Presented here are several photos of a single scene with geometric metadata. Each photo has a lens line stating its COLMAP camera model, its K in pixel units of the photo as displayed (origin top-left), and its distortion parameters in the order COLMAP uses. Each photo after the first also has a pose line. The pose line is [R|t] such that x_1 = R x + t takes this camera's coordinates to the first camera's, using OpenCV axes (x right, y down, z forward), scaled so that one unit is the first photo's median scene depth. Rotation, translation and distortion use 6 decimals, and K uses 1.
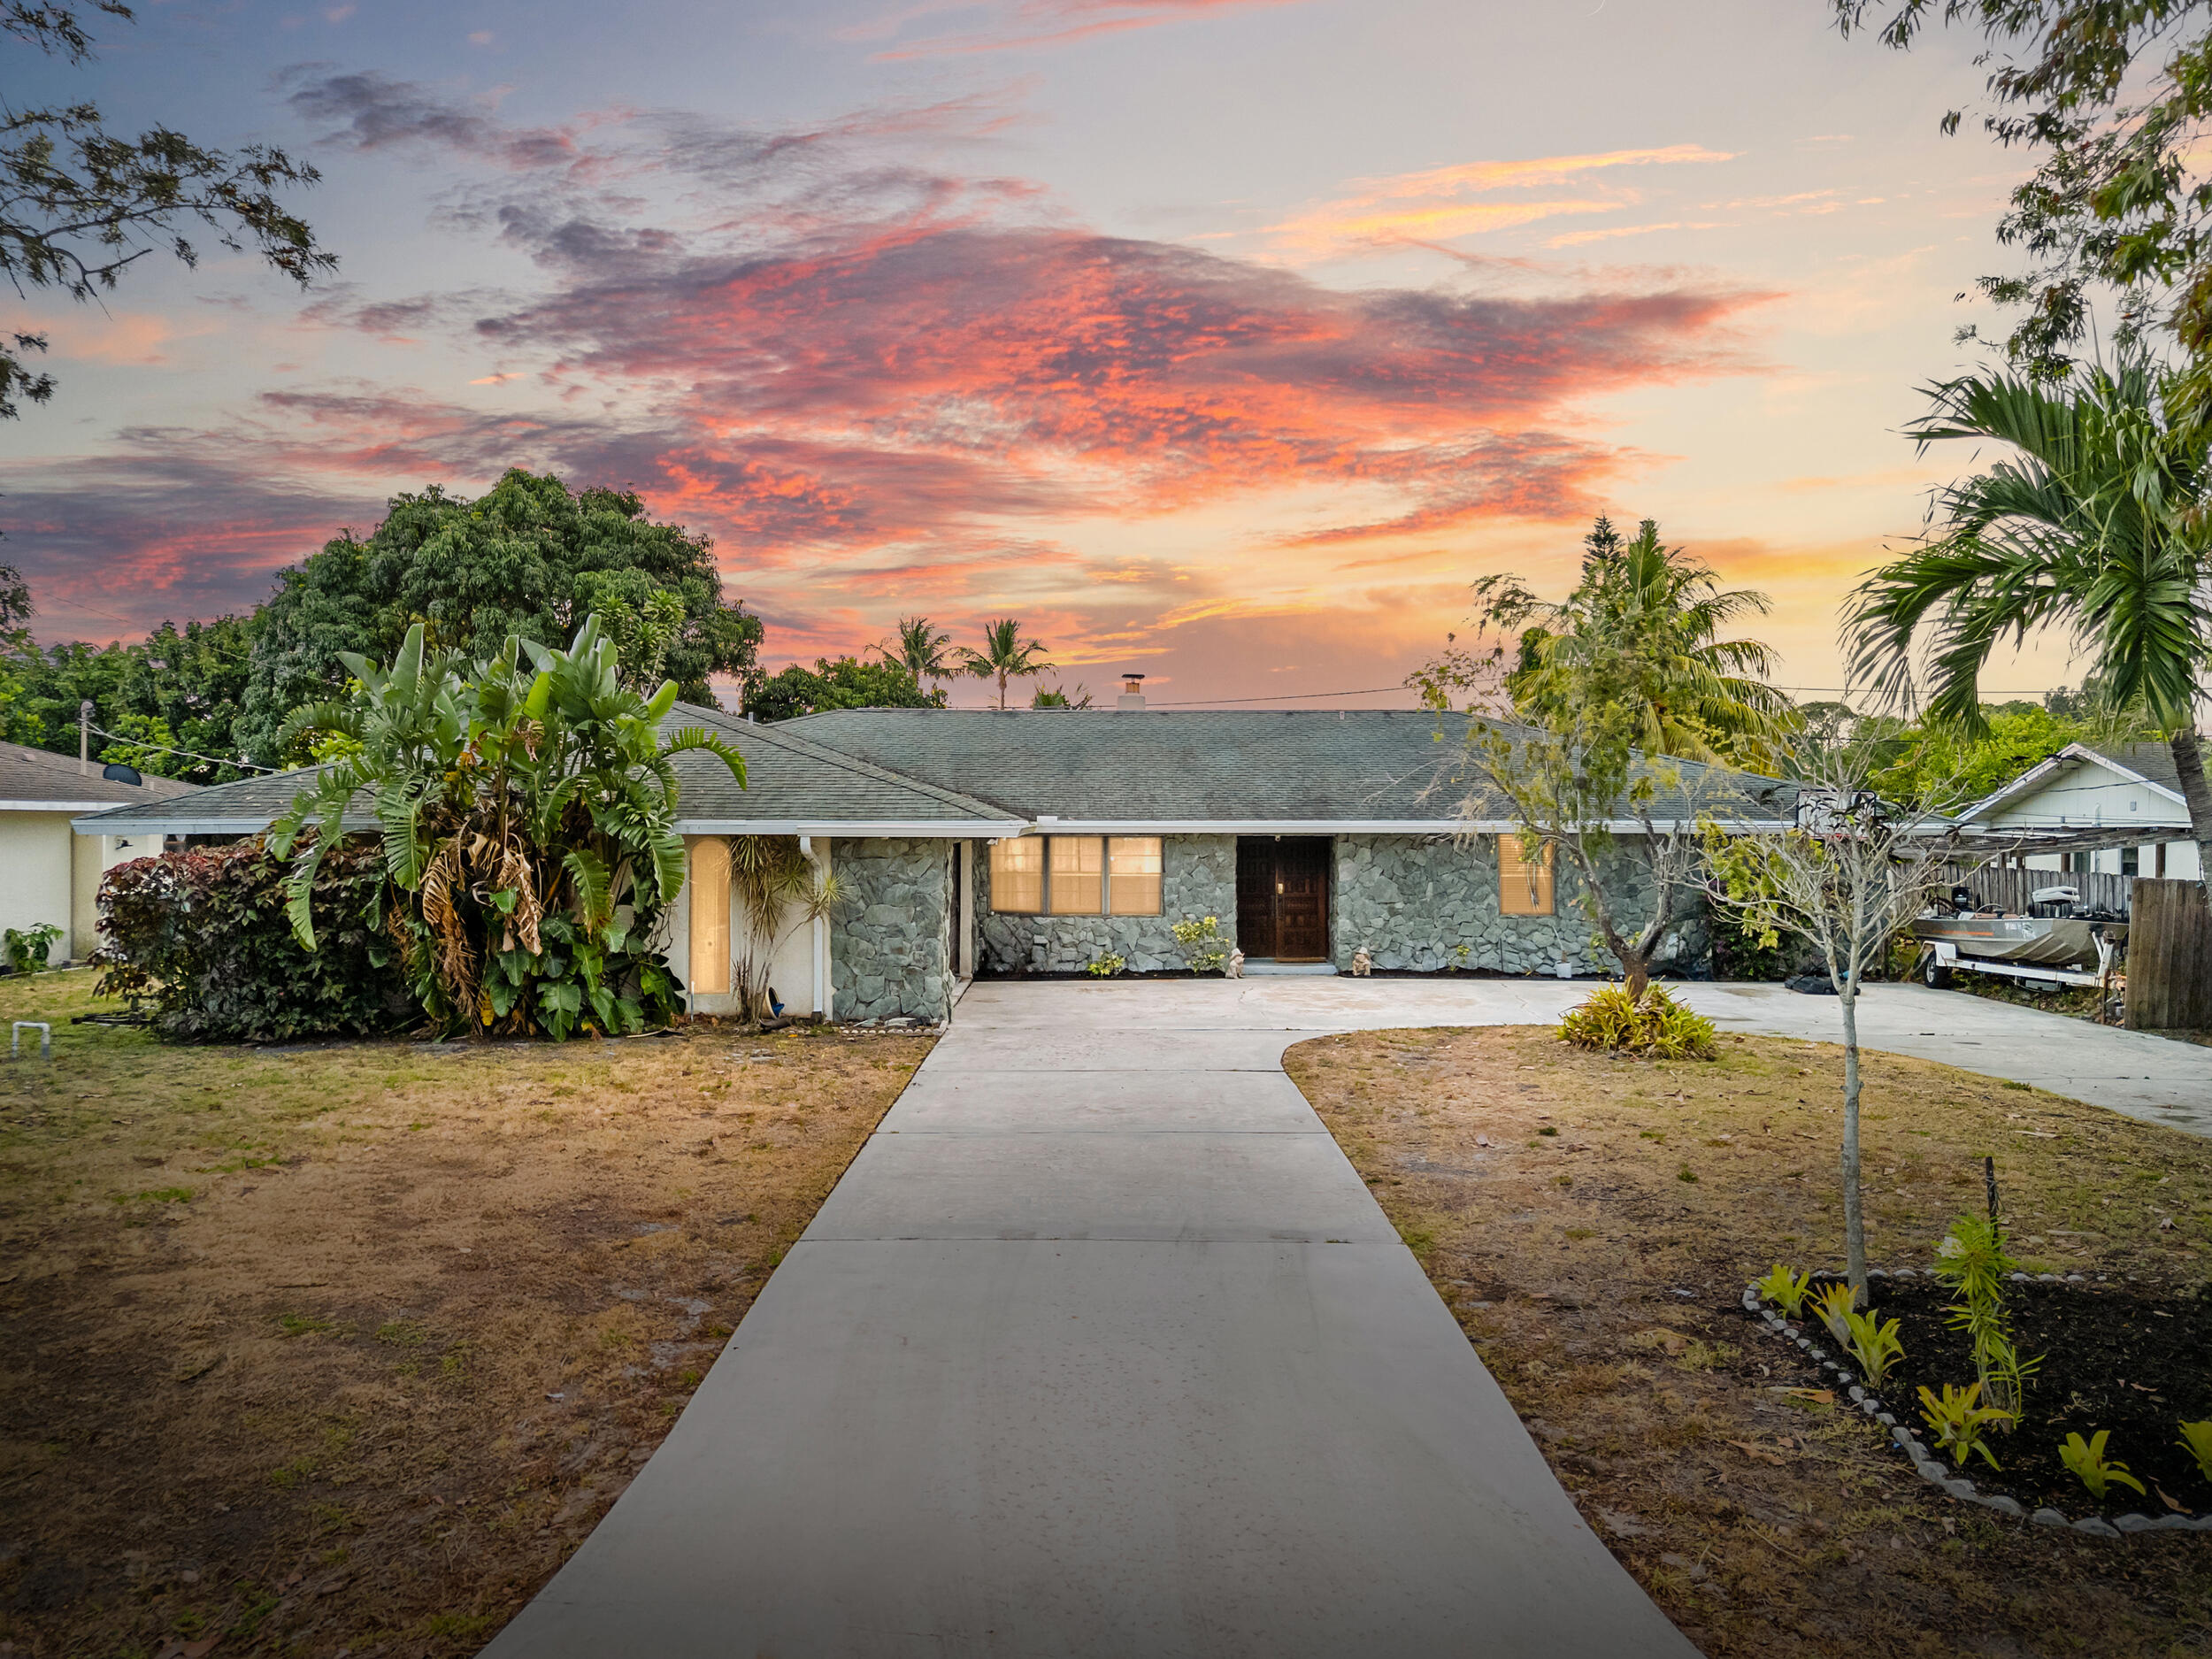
lens RADIAL K [[1631.1, 0, 1106.0], [0, 1631.1, 829.5], [0, 0, 1]] dist [0.071743, -0.078058]
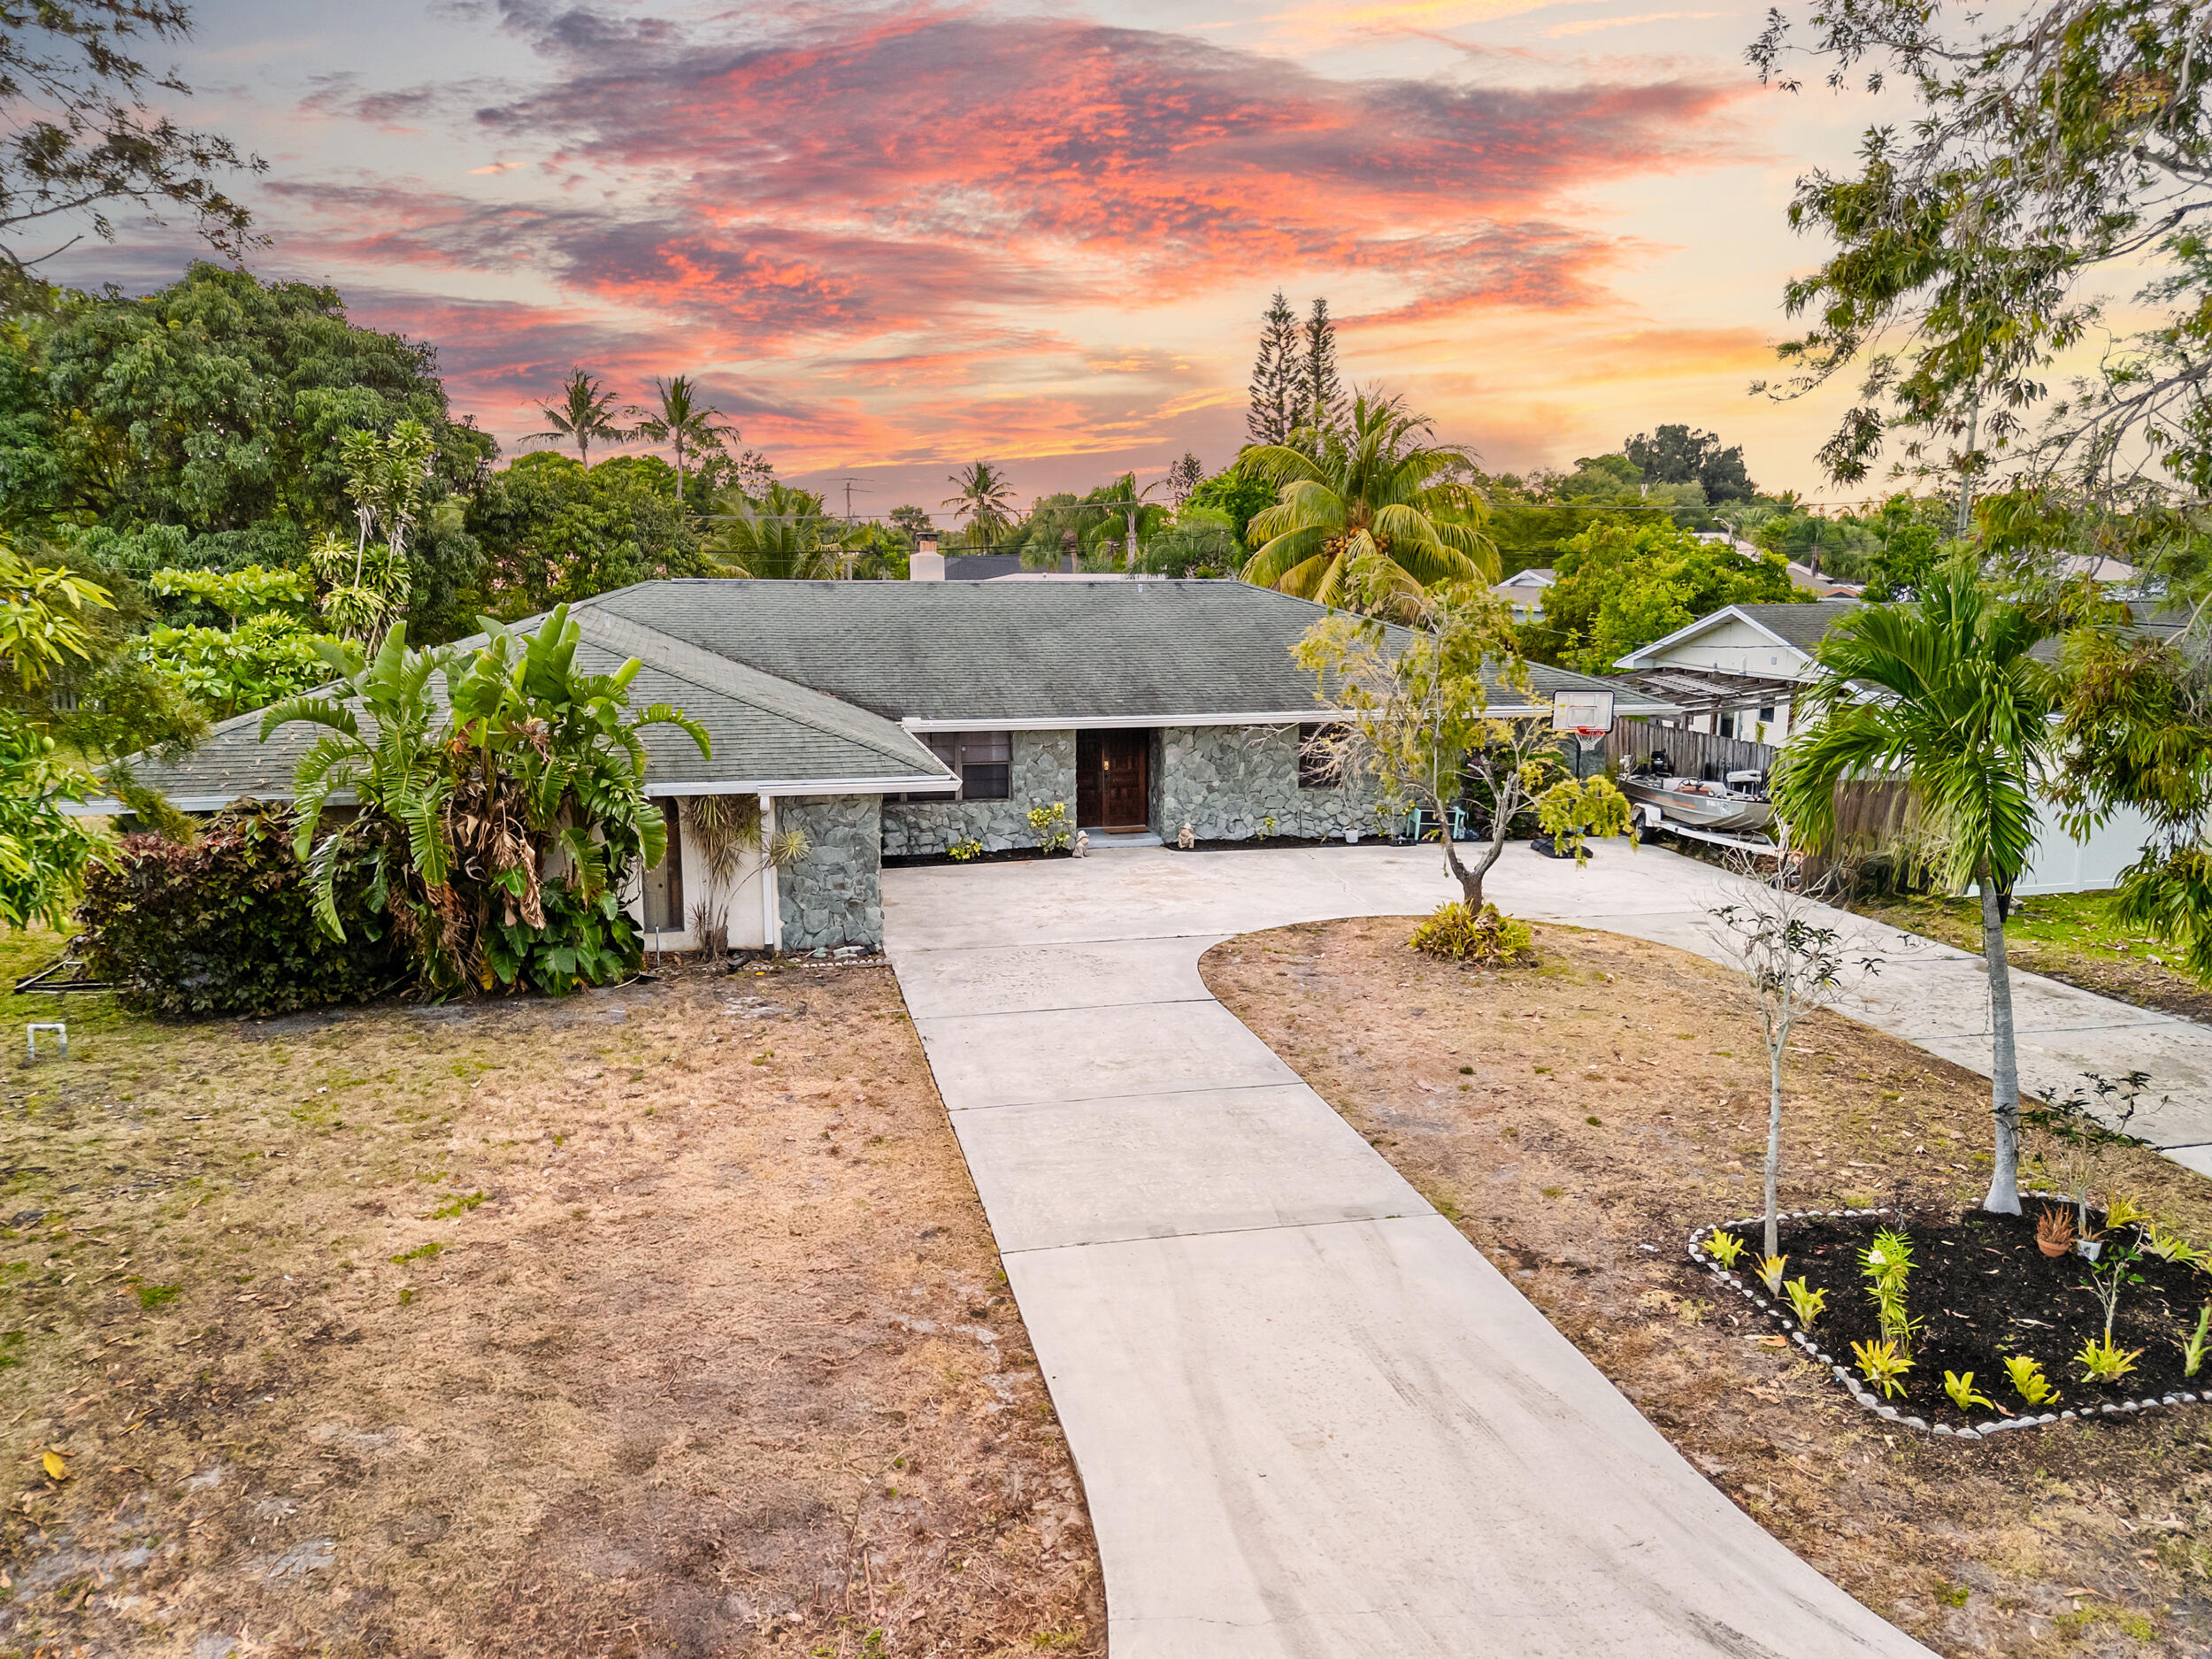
lens RADIAL K [[1620.6, 0, 1109.3], [0, 1620.6, 867.7], [0, 0, 1]] dist [0.061276, -0.076519]
pose [[0.974817, -0.041601, 0.219092, -0.220092], [-0.000666, 0.981899, 0.189402, -0.169871], [-0.223005, -0.184778, 0.957145, -0.106312]]
